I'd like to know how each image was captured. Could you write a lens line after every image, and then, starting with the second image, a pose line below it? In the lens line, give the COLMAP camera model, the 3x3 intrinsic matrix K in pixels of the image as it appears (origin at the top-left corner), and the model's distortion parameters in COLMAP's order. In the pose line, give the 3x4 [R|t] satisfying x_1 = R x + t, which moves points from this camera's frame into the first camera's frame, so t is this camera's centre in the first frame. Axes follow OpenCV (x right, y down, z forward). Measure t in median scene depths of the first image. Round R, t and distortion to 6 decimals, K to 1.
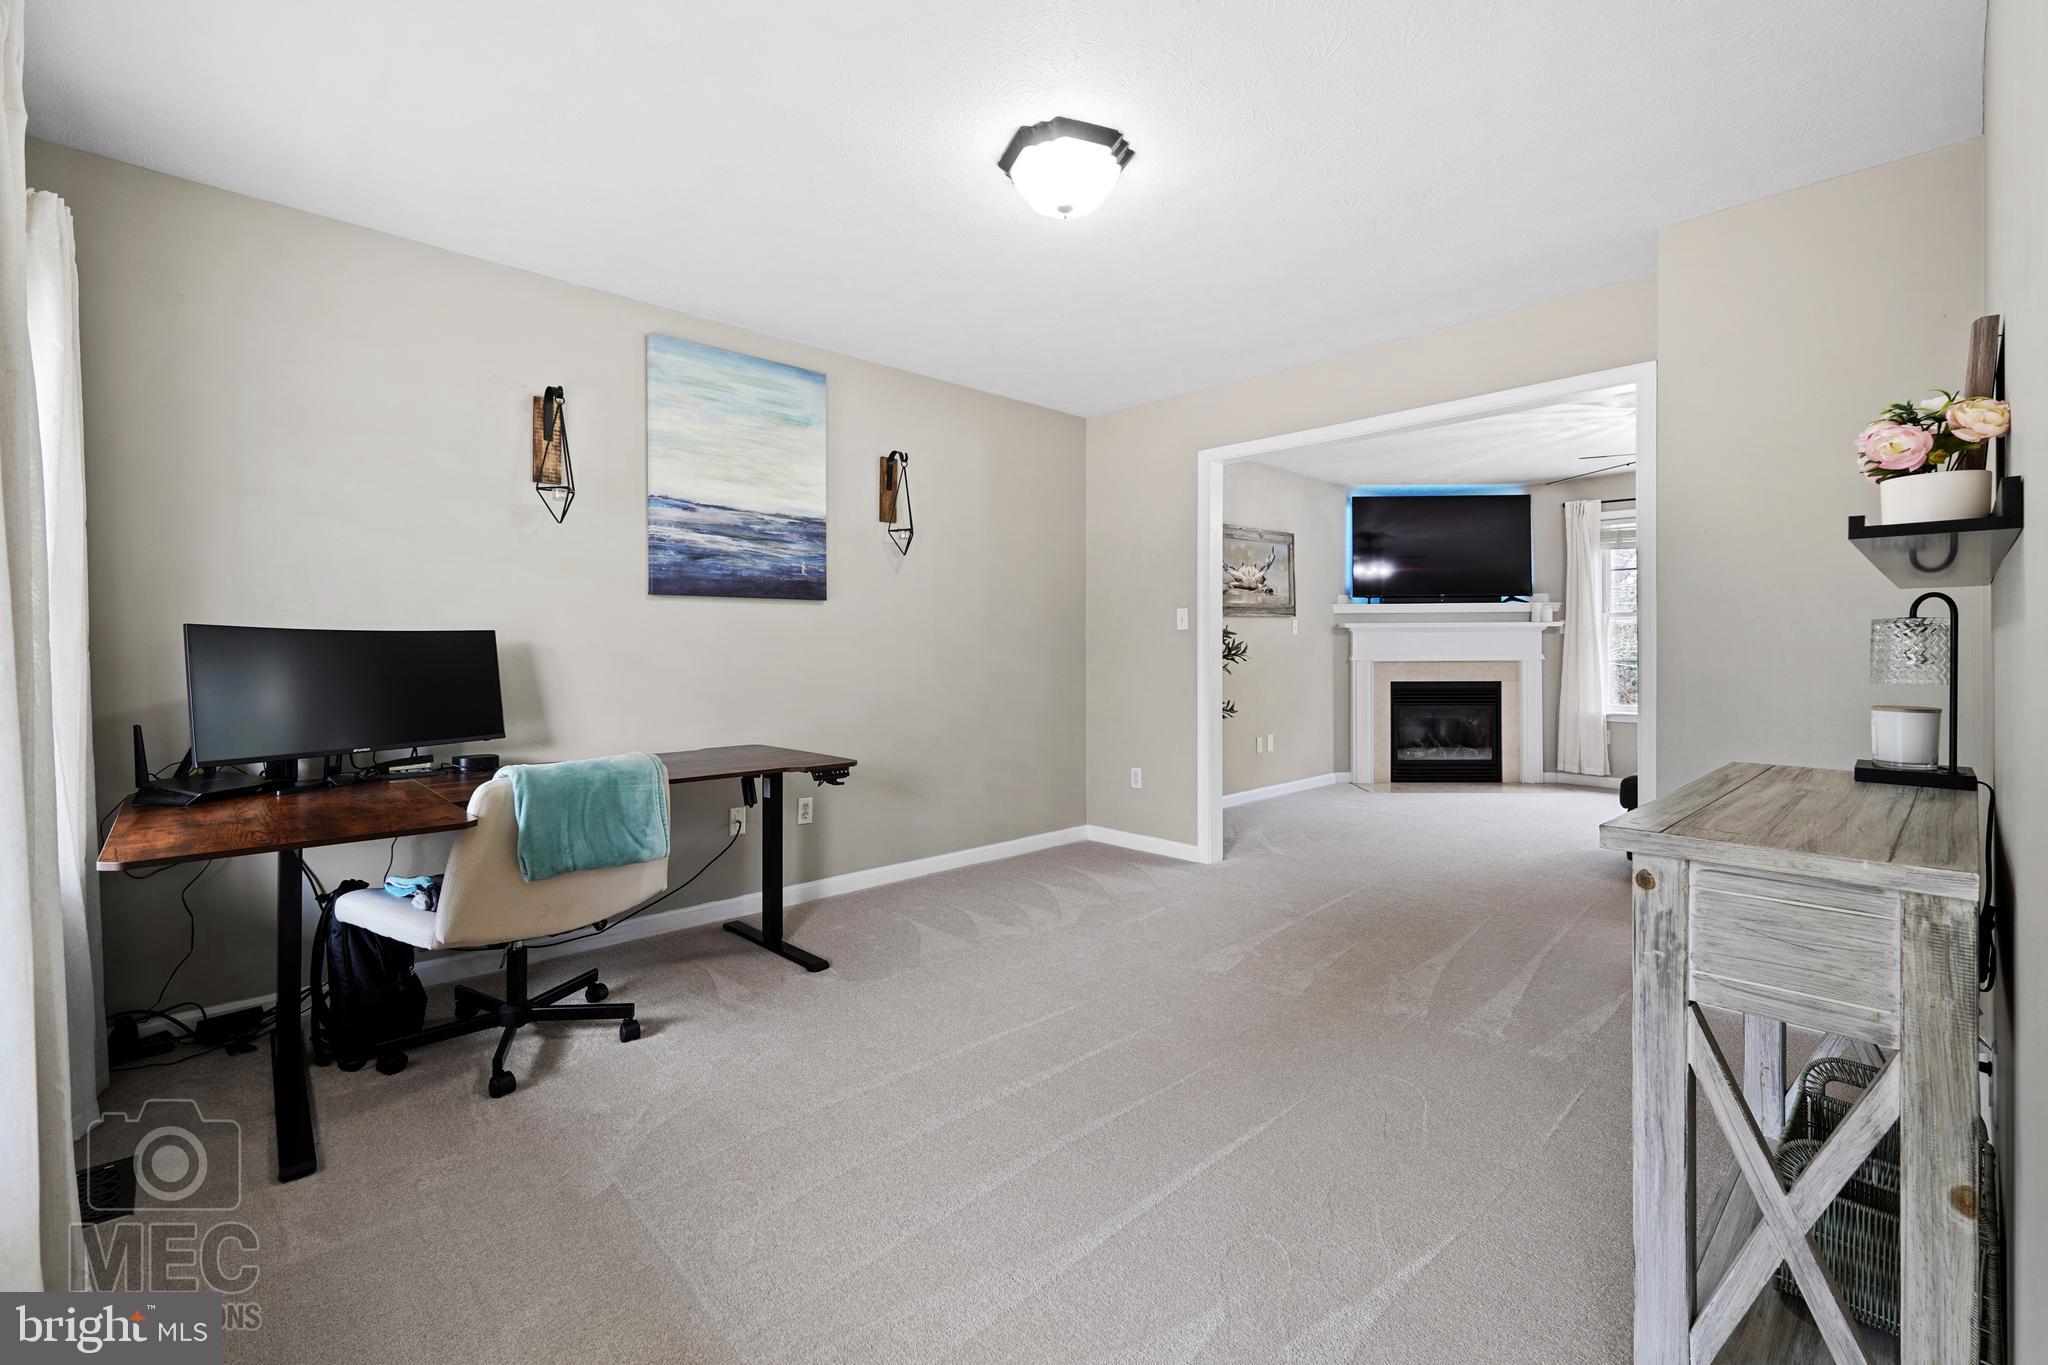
lens RADIAL K [[919.7, 0, 1014.7], [0, 919.7, 676.2], [0, 0, 1]] dist [-0.014357, 0.001411]
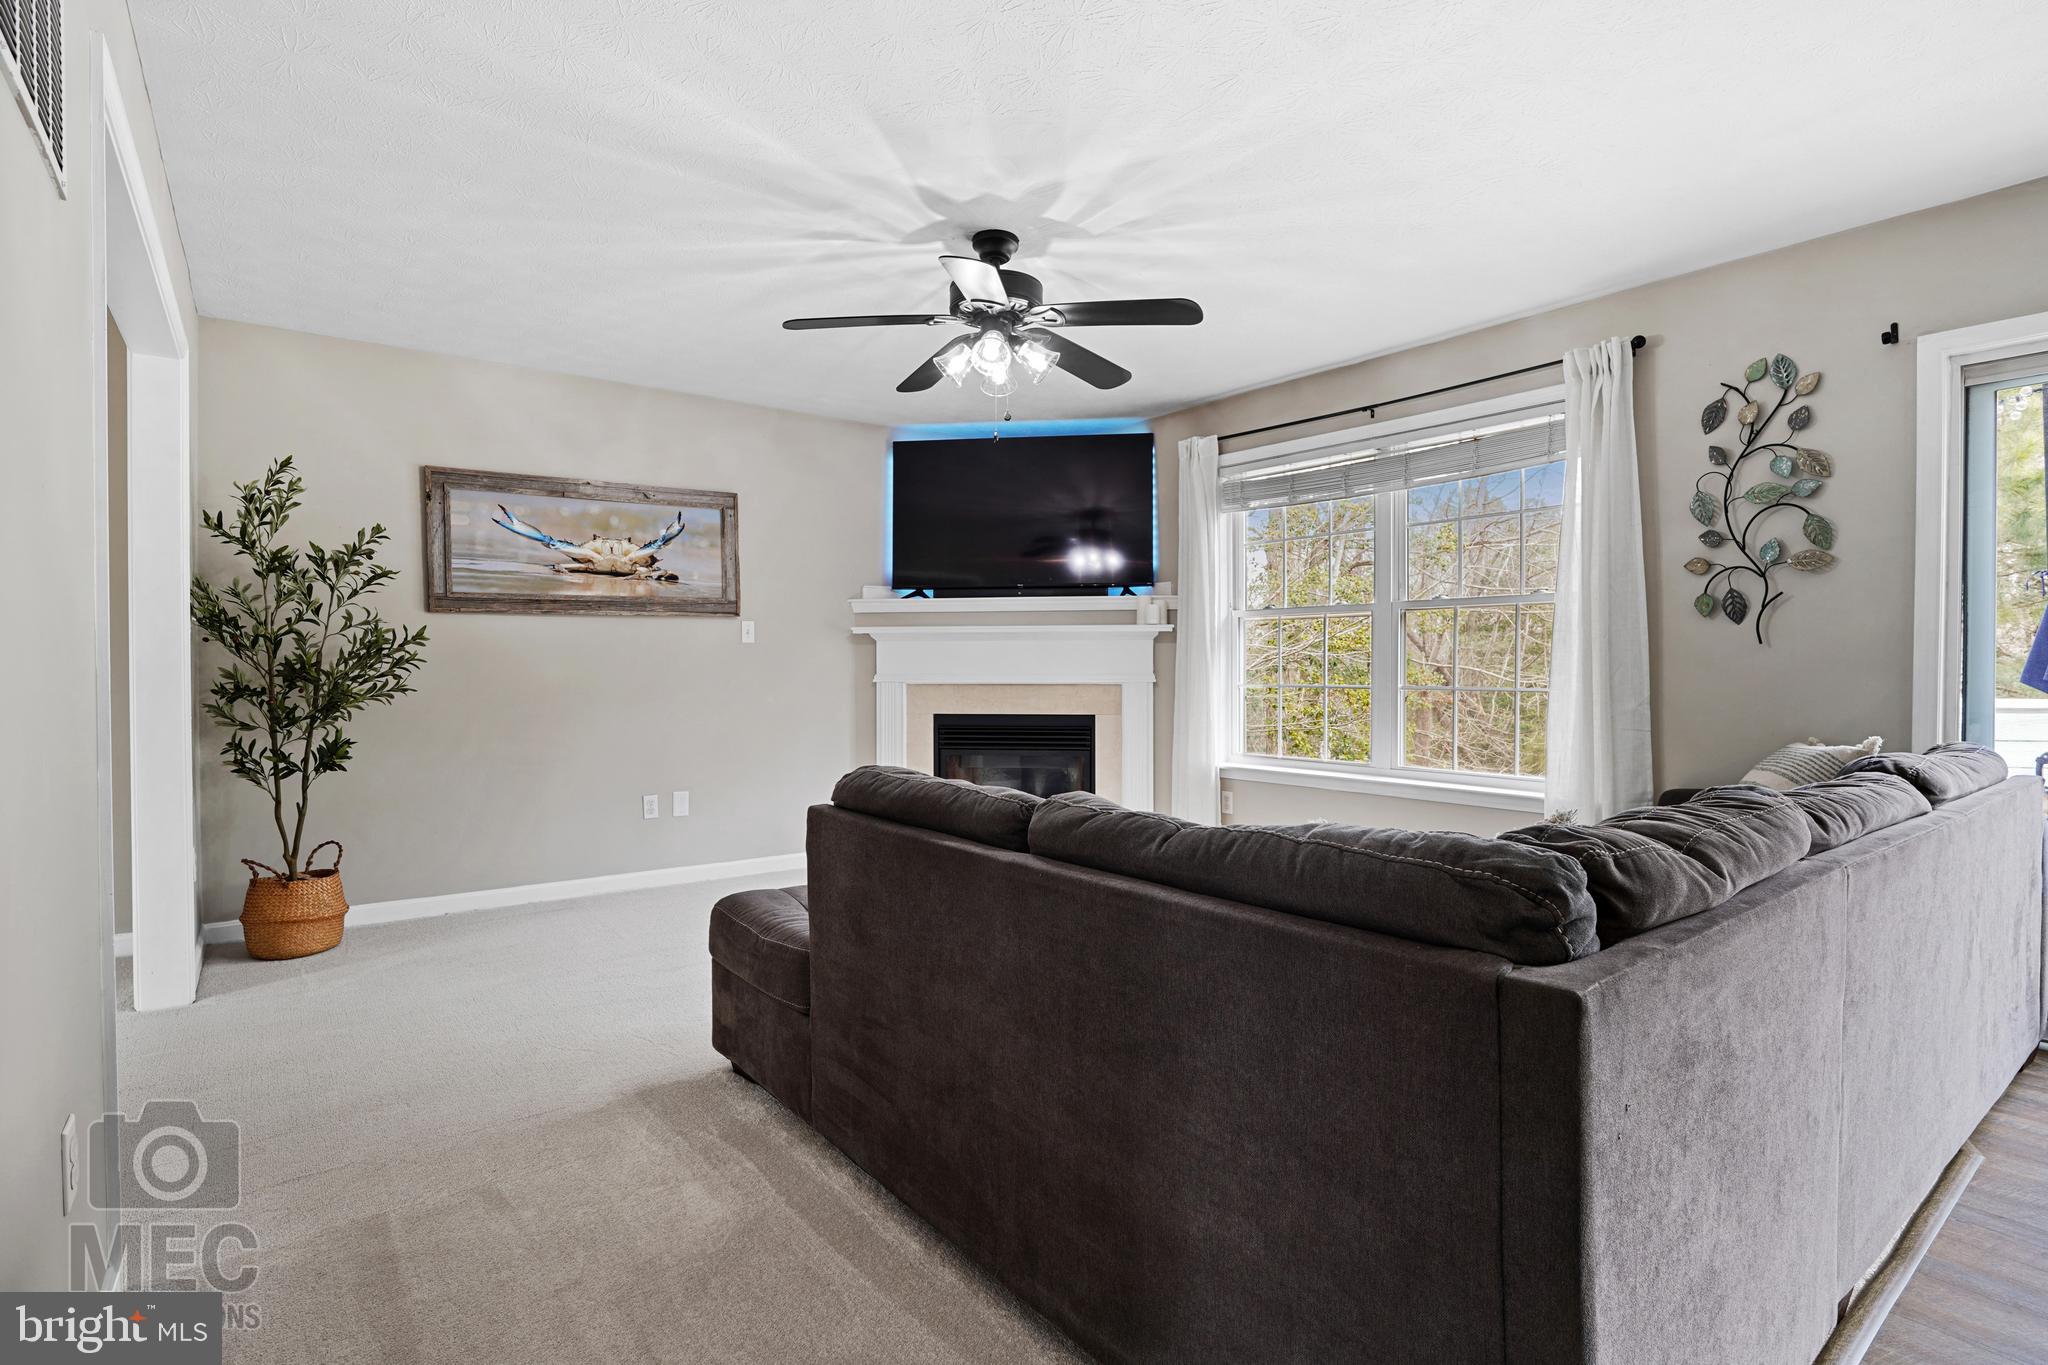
lens RADIAL K [[994.9, 0, 1036.8], [0, 994.9, 694.7], [0, 0, 1]] dist [-0.045469, 0.004596]
pose [[0.993993, 0.012629, -0.108714, 0.577142], [-0.011575, 0.999880, 0.010329, -0.016619], [0.108831, -0.009009, 0.994019, 0.287777]]
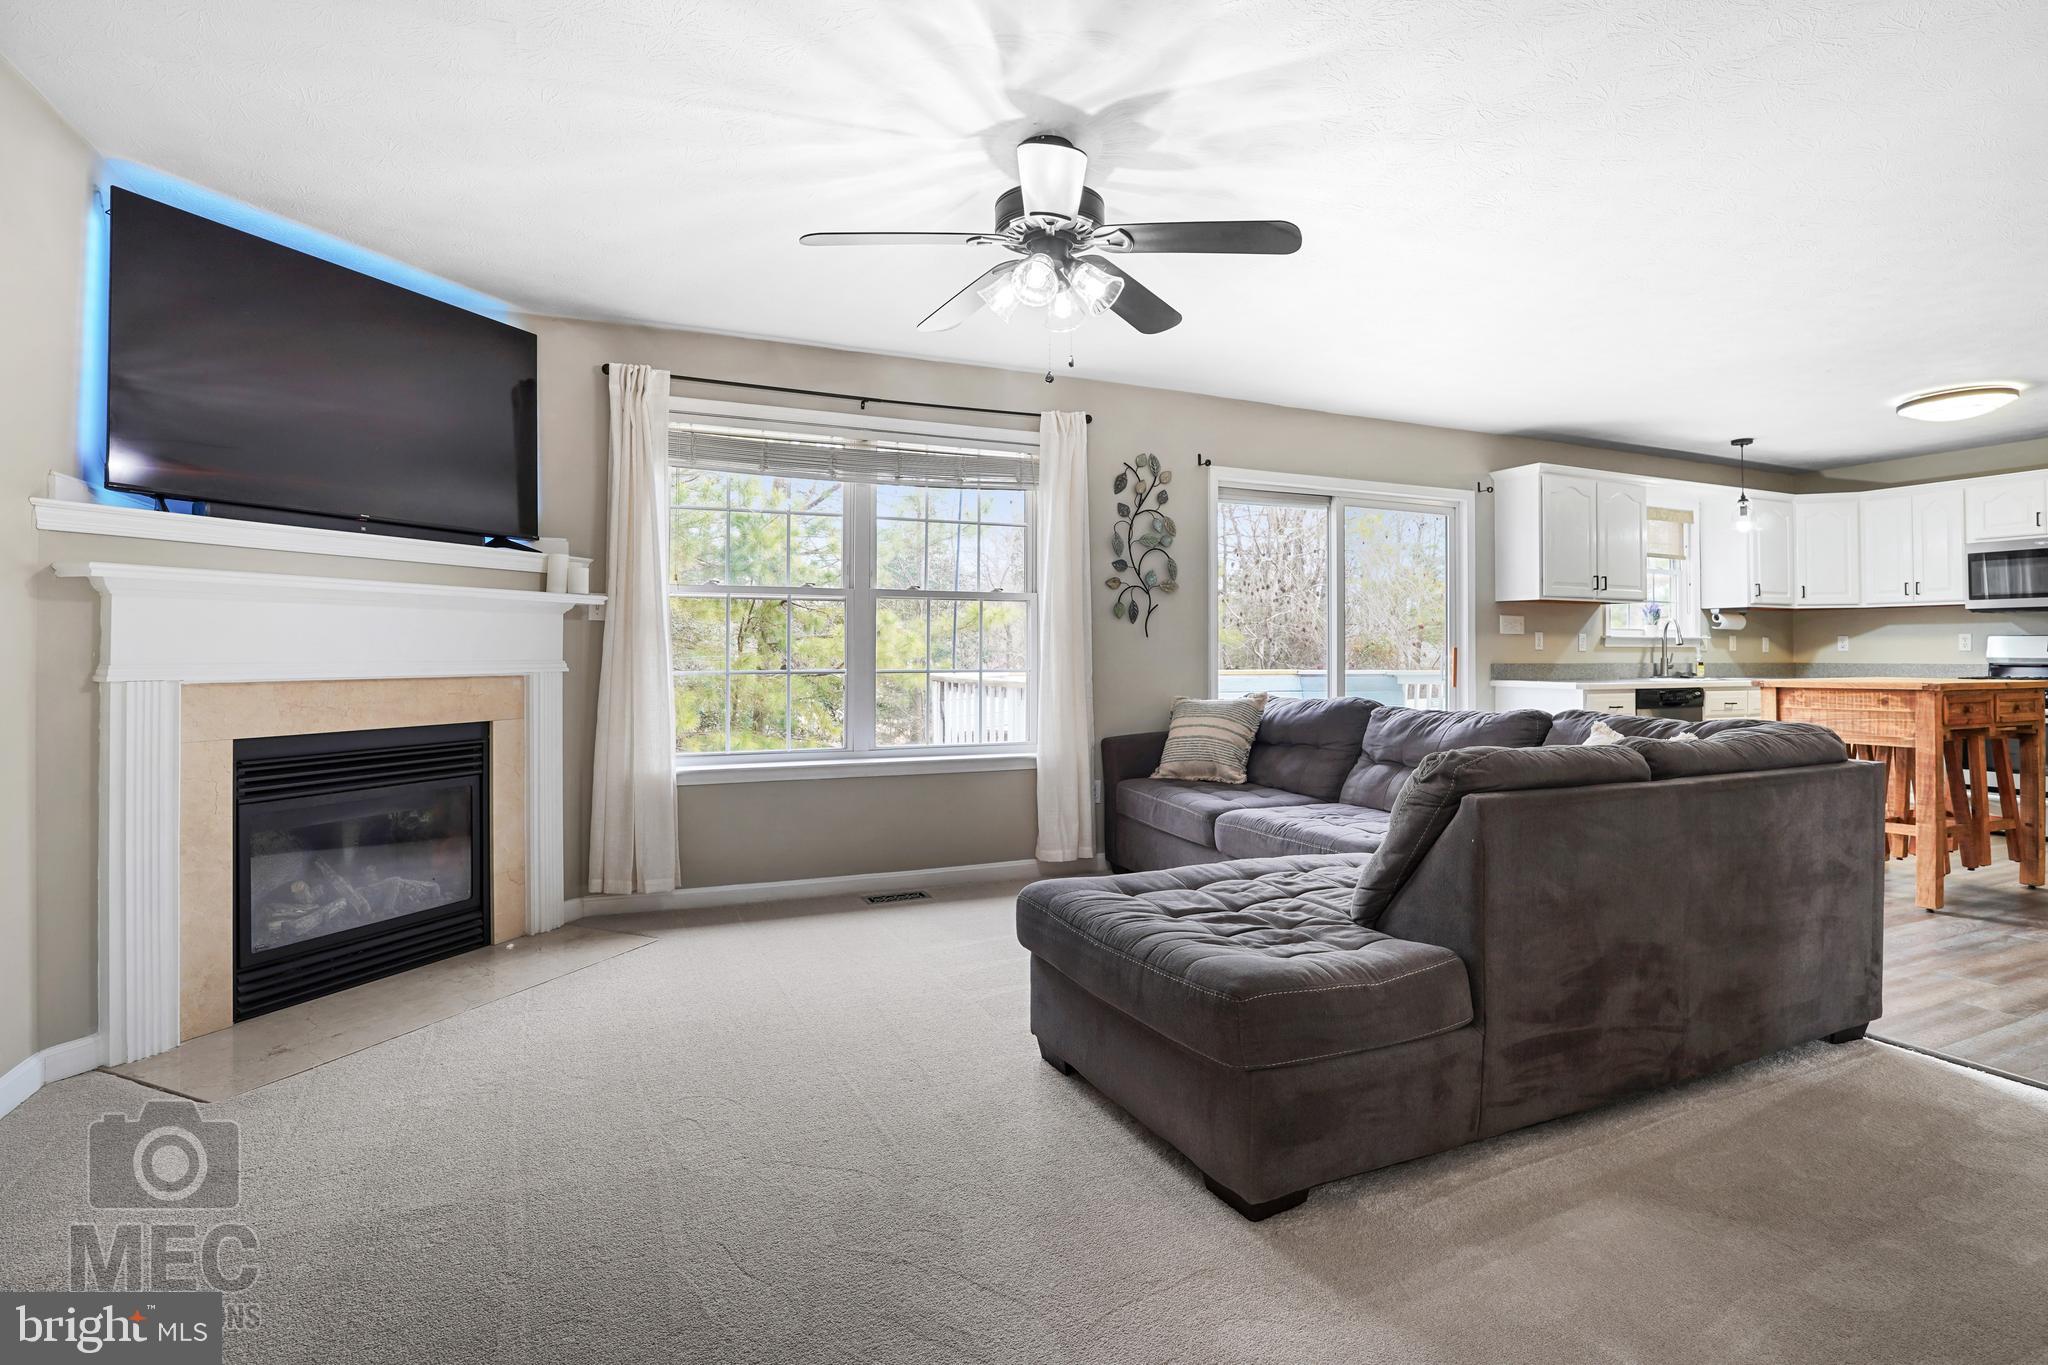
lens RADIAL K [[994.9, 0, 1007.6], [0, 994.9, 639.7], [0, 0, 1]] dist [-0.045469, 0.004596]
pose [[0.358875, 0.017382, 0.933224, 0.172539], [0.007726, 0.999737, -0.021592, -0.022529], [-0.933354, 0.014959, 0.358646, 0.598192]]
